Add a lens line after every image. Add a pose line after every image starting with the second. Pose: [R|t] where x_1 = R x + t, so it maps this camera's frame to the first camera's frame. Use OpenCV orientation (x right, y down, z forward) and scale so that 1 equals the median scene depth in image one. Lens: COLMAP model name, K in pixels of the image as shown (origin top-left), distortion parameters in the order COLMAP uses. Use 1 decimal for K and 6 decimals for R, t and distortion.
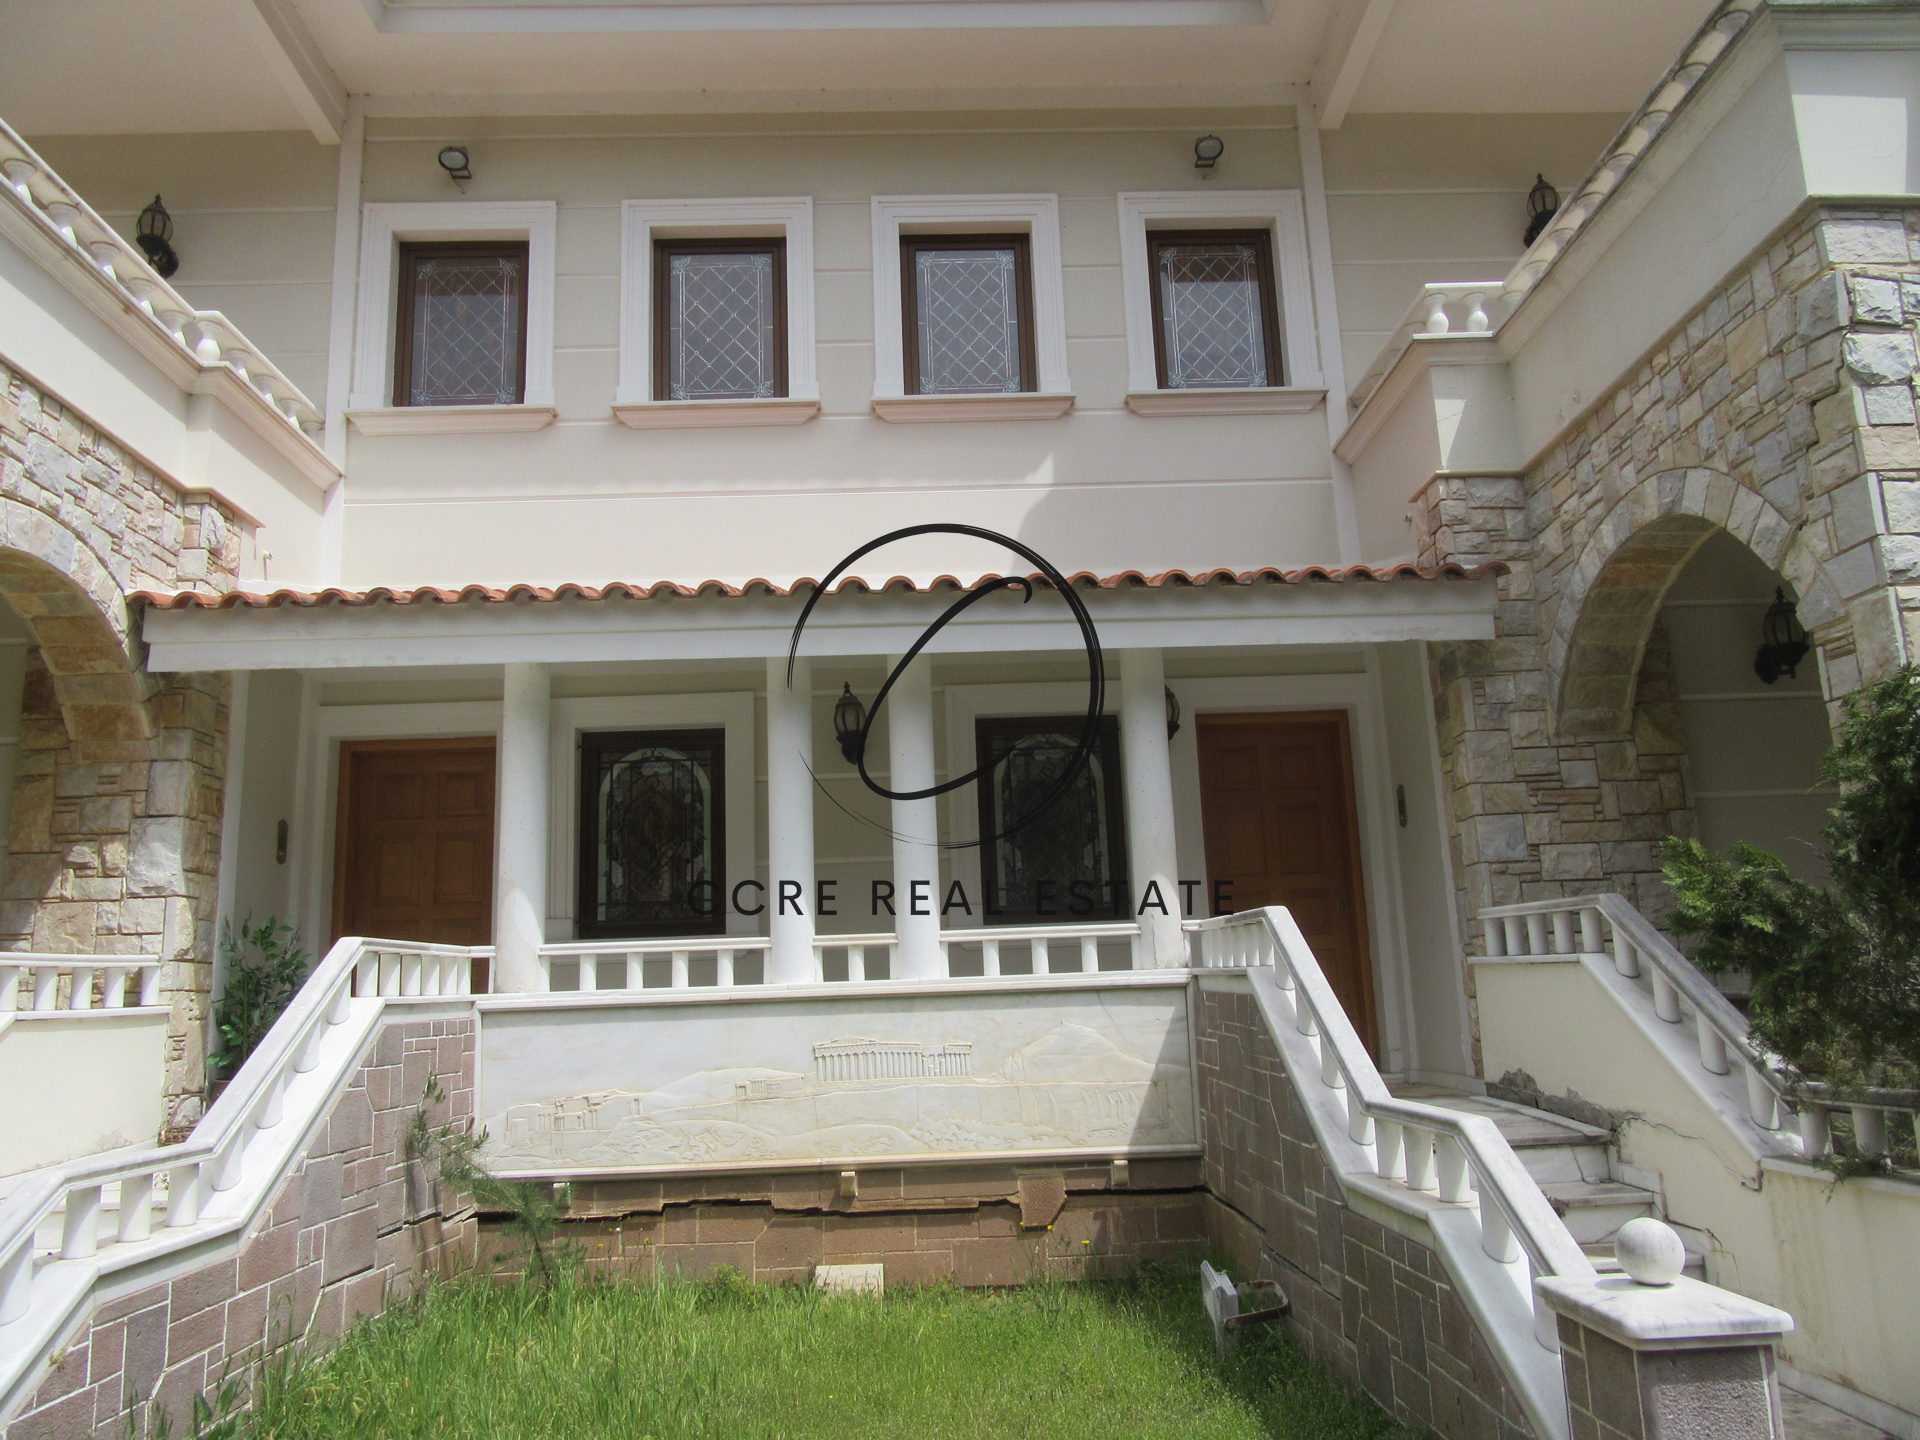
lens RADIAL K [[1407.1, 0, 953.6], [0, 1407.1, 717.5], [0, 0, 1]] dist [-0.018632, 0.020228]
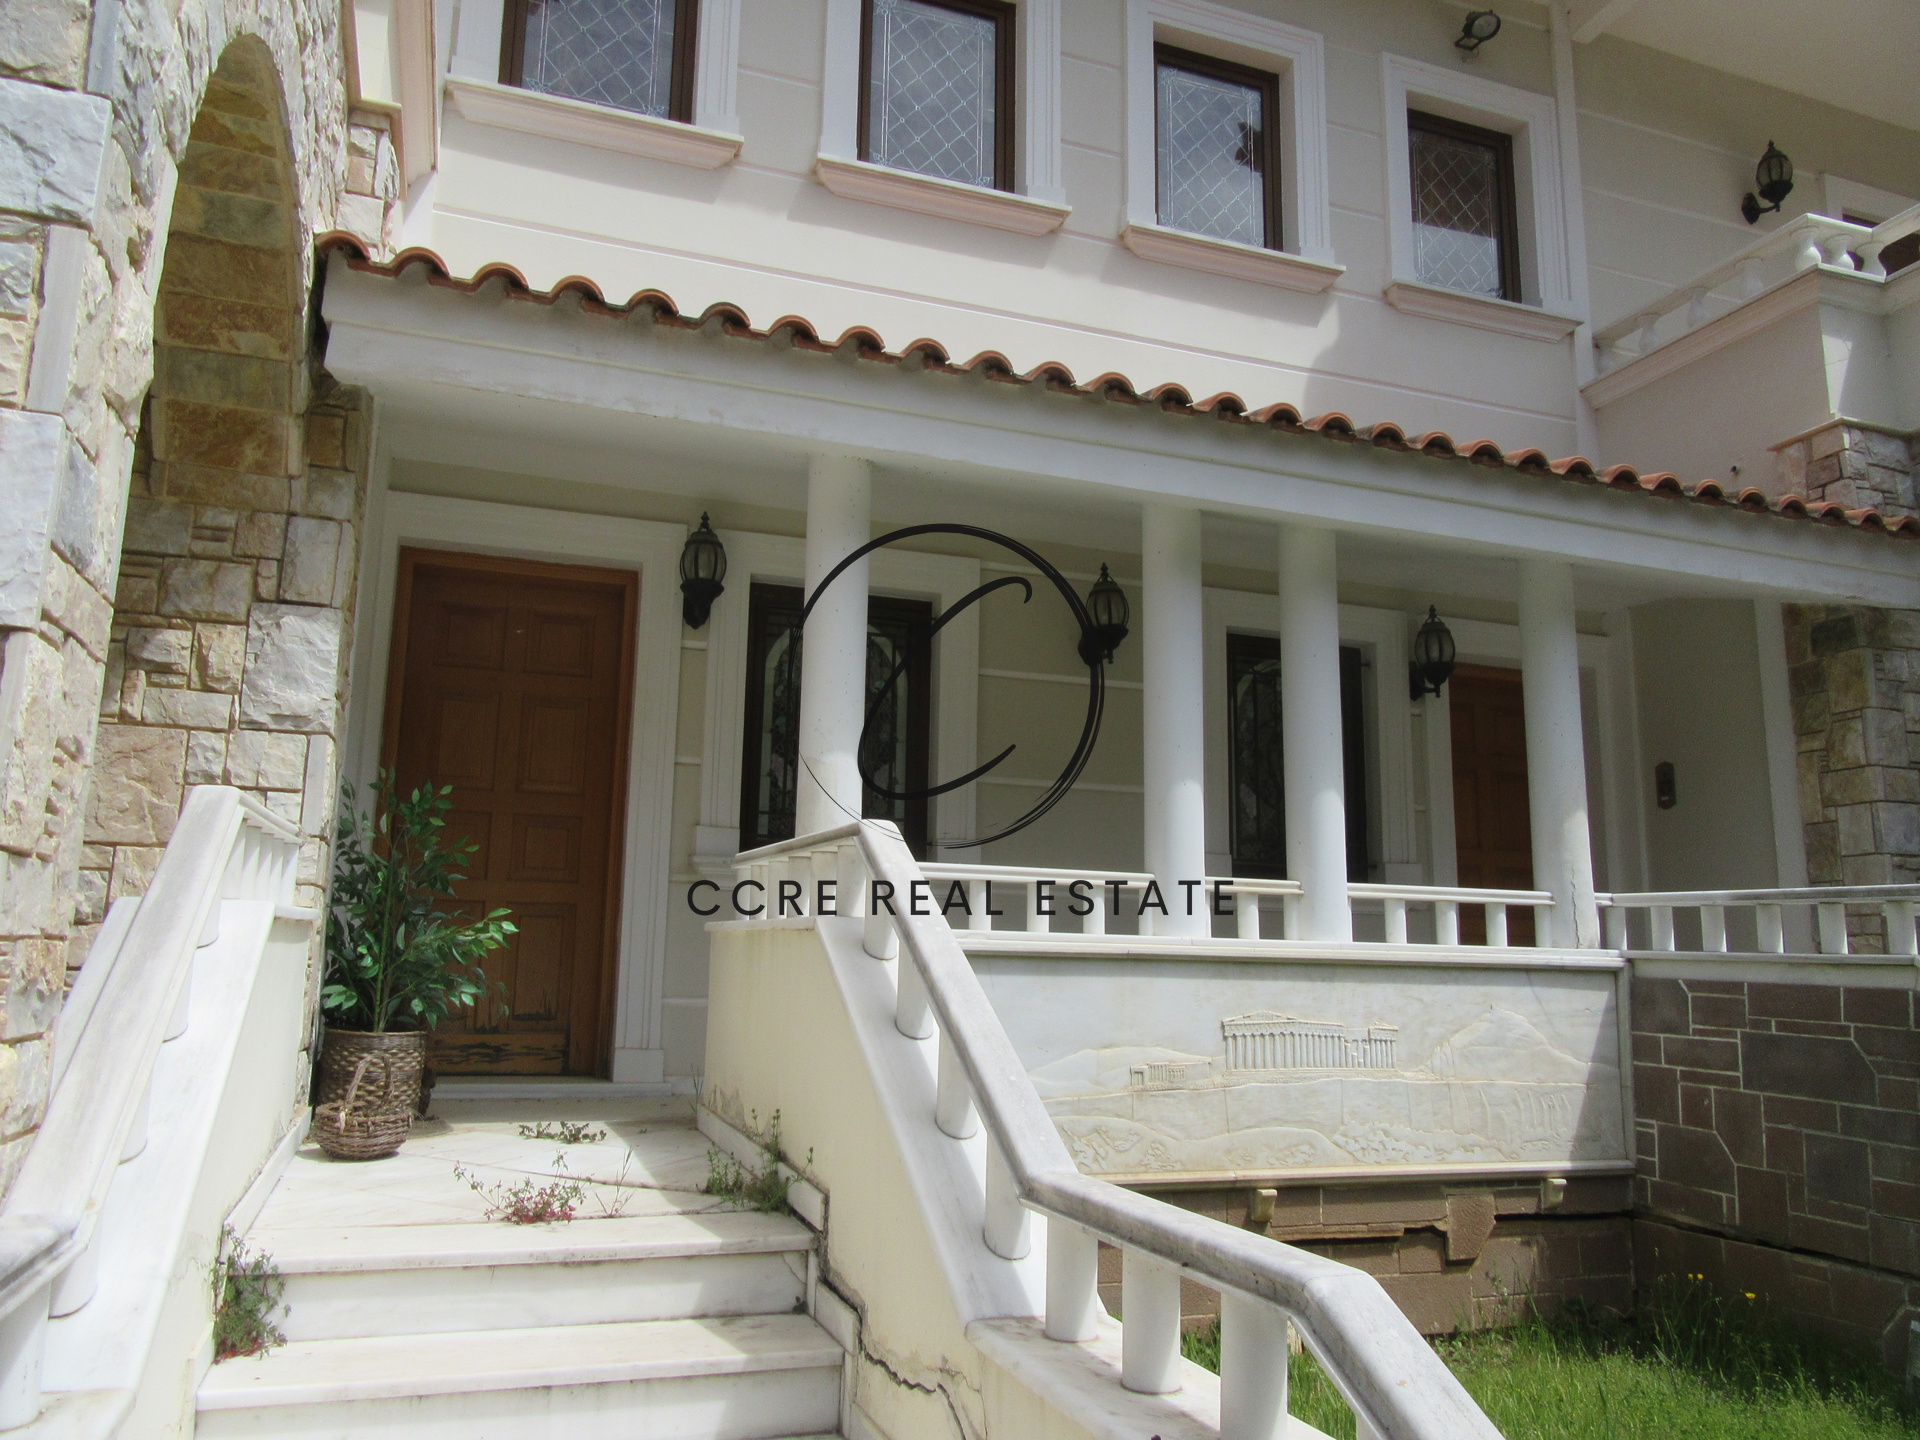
lens RADIAL K [[1407.1, 0, 960.0], [0, 1407.1, 717.7], [0, 0, 1]] dist [-0.018632, 0.020228]
pose [[0.950552, 0.110708, 0.290163, -0.466529], [-0.116887, 0.993137, 0.003994, 0.084402], [-0.287729, -0.037713, 0.956969, 0.322278]]
